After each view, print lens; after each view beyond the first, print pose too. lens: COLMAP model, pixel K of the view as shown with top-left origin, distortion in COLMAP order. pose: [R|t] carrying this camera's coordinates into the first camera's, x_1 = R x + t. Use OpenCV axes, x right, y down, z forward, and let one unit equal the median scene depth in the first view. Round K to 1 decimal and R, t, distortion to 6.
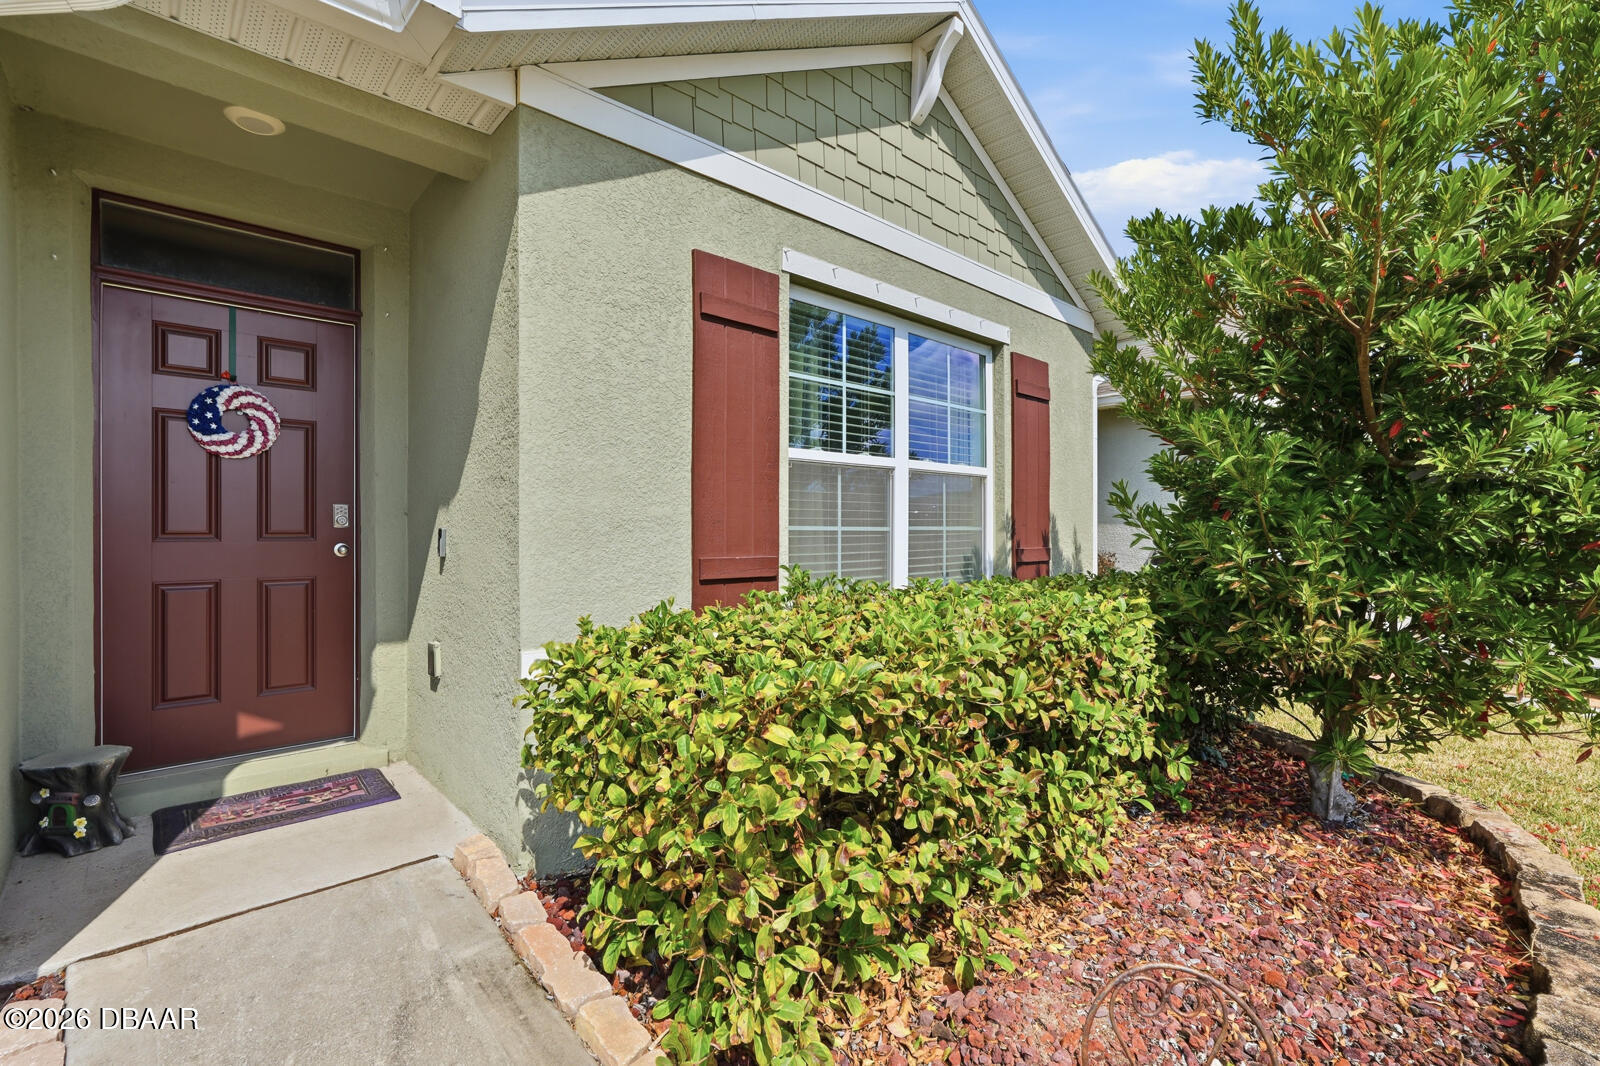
lens RADIAL K [[722.5, 0, 798.4], [0, 722.5, 527.3], [0, 0, 1]] dist [-0.003191, 0.004526]
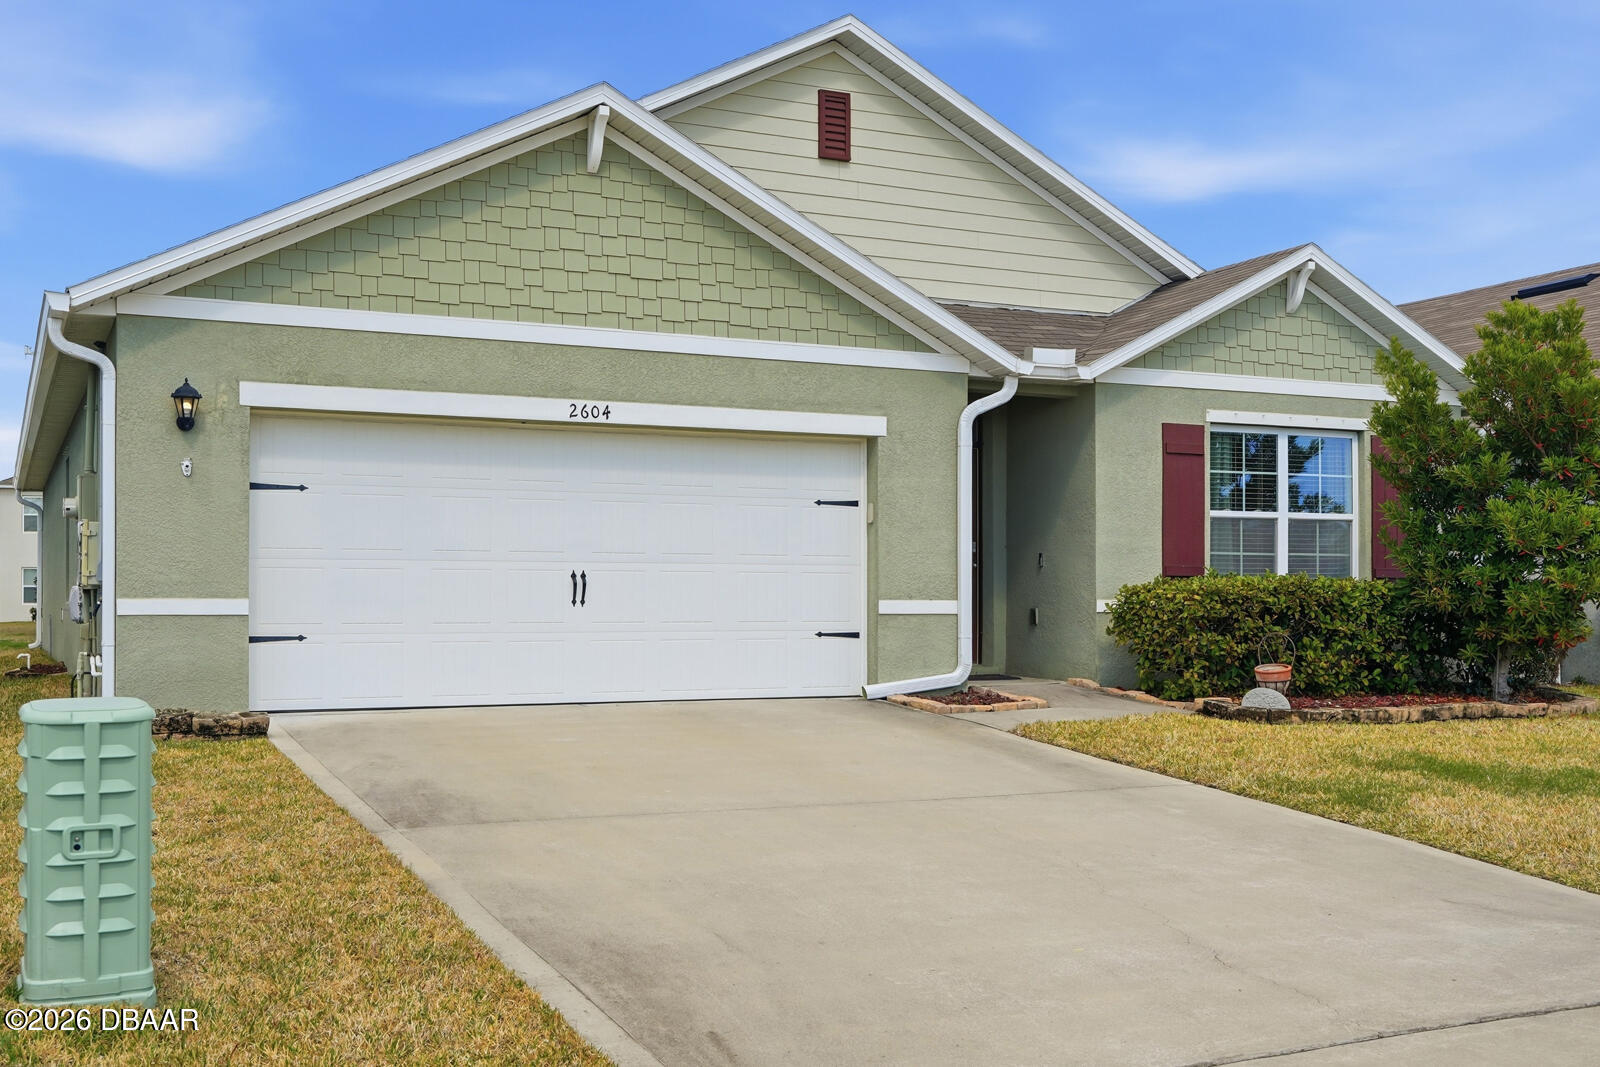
lens RADIAL K [[1706.2, 0, 789.3], [0, 1706.2, 579.5], [0, 0, 1]] dist [-0.012002, 0.000000]
pose [[0.956606, 0.000270, -0.291385, 0.228158], [-0.003273, 0.999946, -0.009818, 0.116114], [0.291367, 0.010346, 0.956555, -3.516981]]
